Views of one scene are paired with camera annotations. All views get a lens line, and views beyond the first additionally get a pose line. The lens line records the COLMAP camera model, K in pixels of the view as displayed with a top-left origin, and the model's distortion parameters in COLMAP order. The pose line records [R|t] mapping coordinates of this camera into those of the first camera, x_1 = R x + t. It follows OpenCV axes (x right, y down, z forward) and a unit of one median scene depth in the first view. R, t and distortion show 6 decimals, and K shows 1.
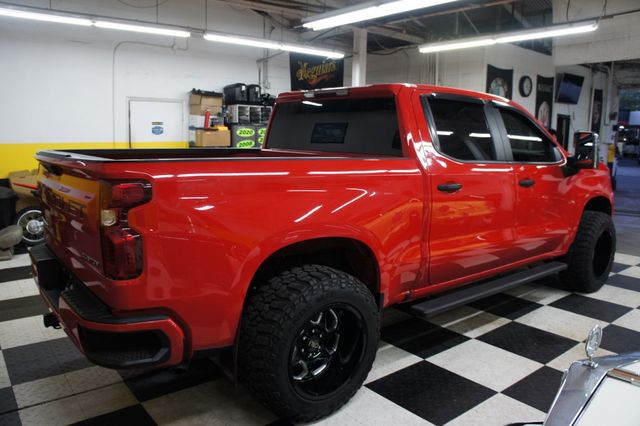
lens RADIAL K [[502.1, 0, 317.9], [0, 502.1, 213.3], [0, 0, 1]] dist [-0.178943, 0.123479]
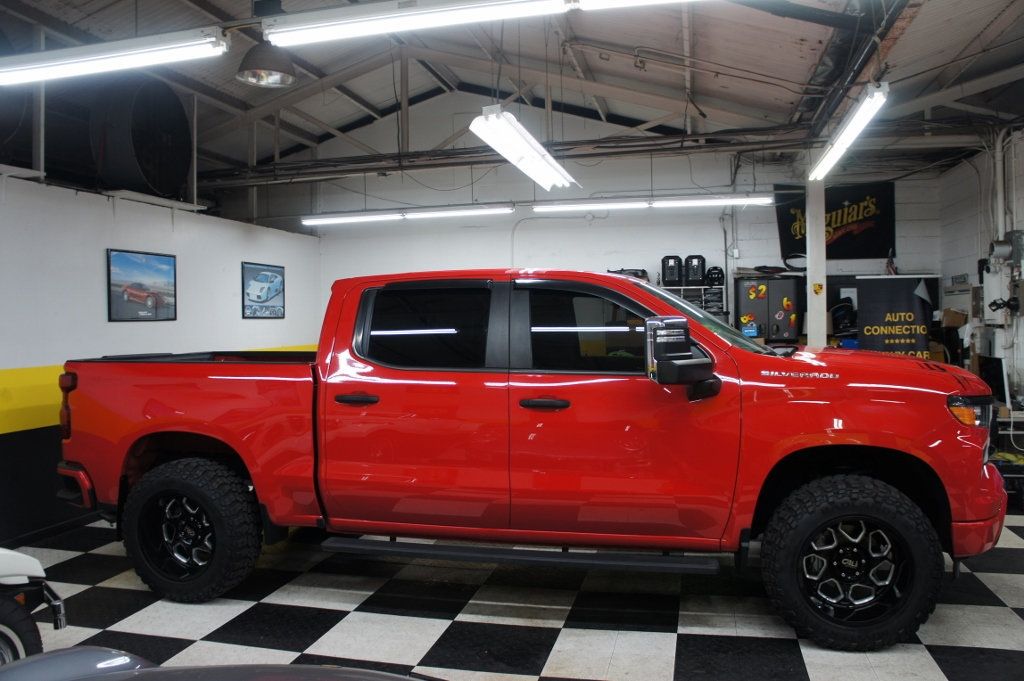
lens RADIAL K [[803.3, 0, 509.6], [0, 803.3, 358.7], [0, 0, 1]] dist [-0.178943, 0.123479]
pose [[0.610149, 0.003737, -0.792278, 1.090305], [-0.096329, 0.992920, -0.069501, -0.037289], [0.786409, 0.118725, 0.606189, 0.296246]]
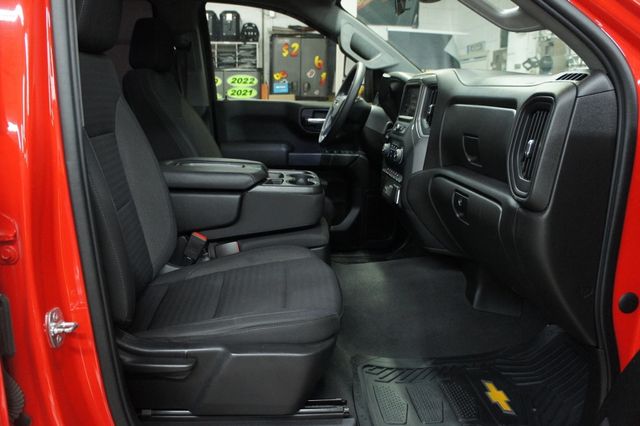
lens RADIAL K [[502.1, 0, 320.7], [0, 502.1, 212.2], [0, 0, 1]] dist [-0.178943, 0.123479]
pose [[0.827661, 0.121605, -0.547895, 0.701011], [-0.090394, 0.992382, 0.083708, -0.101622], [0.553901, -0.019755, 0.832348, 0.959392]]
